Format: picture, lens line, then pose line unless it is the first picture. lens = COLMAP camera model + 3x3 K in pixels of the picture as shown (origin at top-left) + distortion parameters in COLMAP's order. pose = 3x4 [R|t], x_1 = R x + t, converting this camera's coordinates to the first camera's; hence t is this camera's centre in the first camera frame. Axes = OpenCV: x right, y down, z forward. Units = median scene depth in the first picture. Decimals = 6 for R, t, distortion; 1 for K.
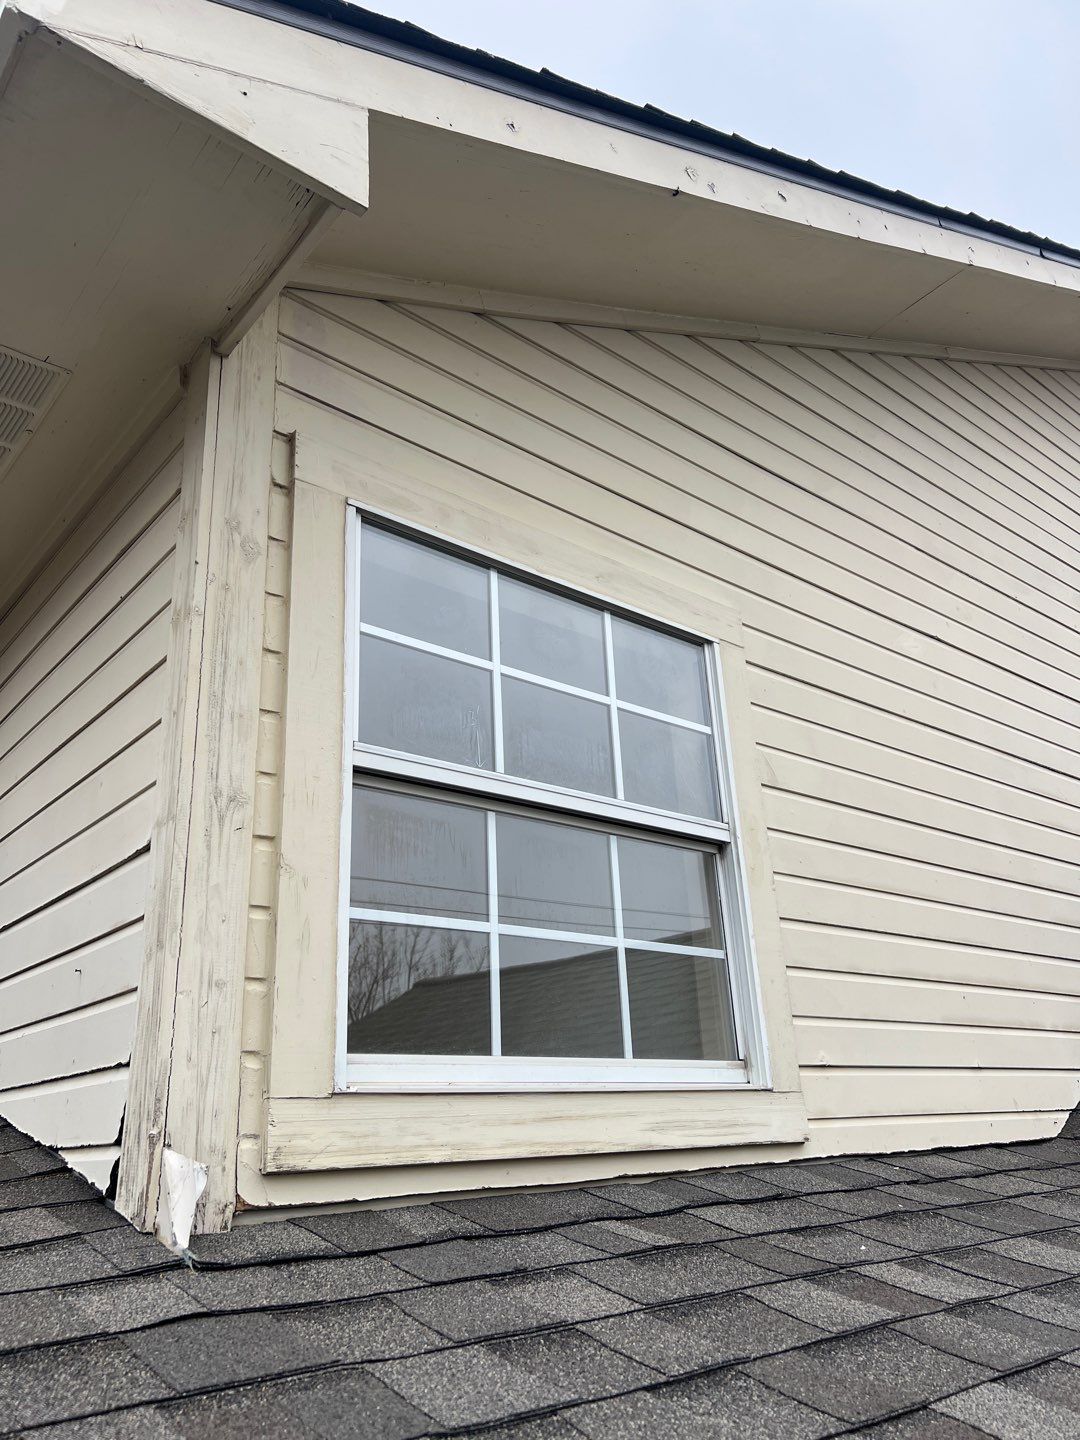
lens RADIAL K [[1085.3, 0, 538.0], [0, 1085.3, 718.0], [0, 0, 1]] dist [-0.000293, -0.000042]
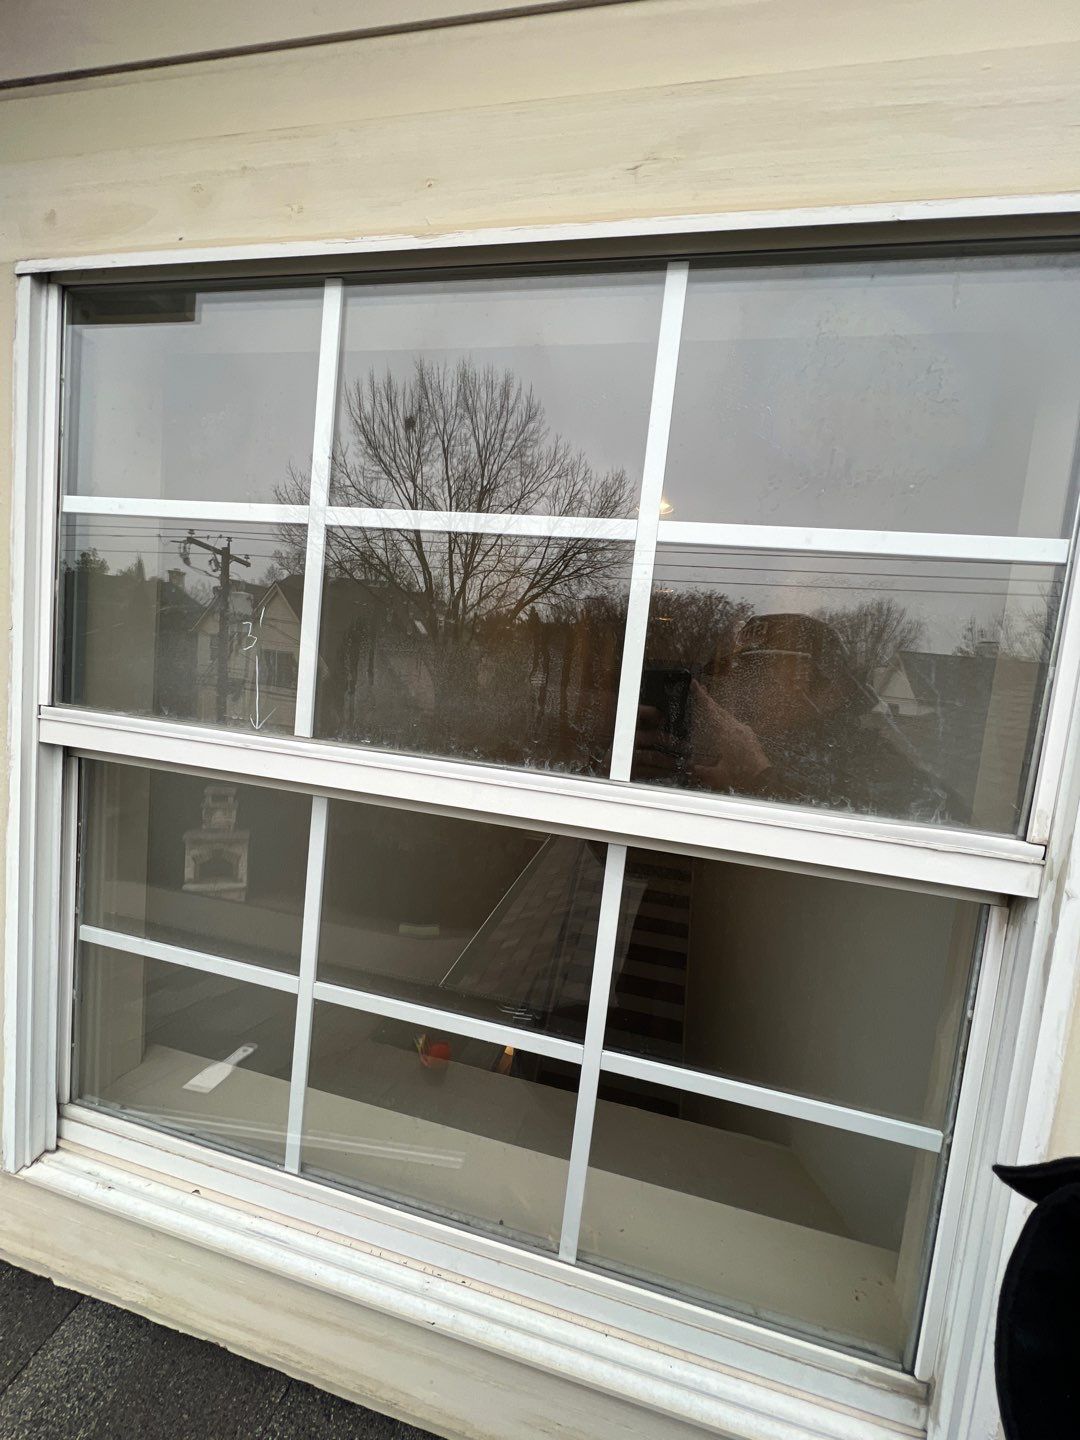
lens RADIAL K [[570.2, 0, 538.5], [0, 570.2, 719.1], [0, 0, 1]] dist [-0.006688, -0.000151]
pose [[0.589029, 0.175320, -0.788865, 0.216082], [0.168847, 0.927936, 0.332302, -0.025495], [0.790276, -0.328933, 0.516979, 0.800599]]
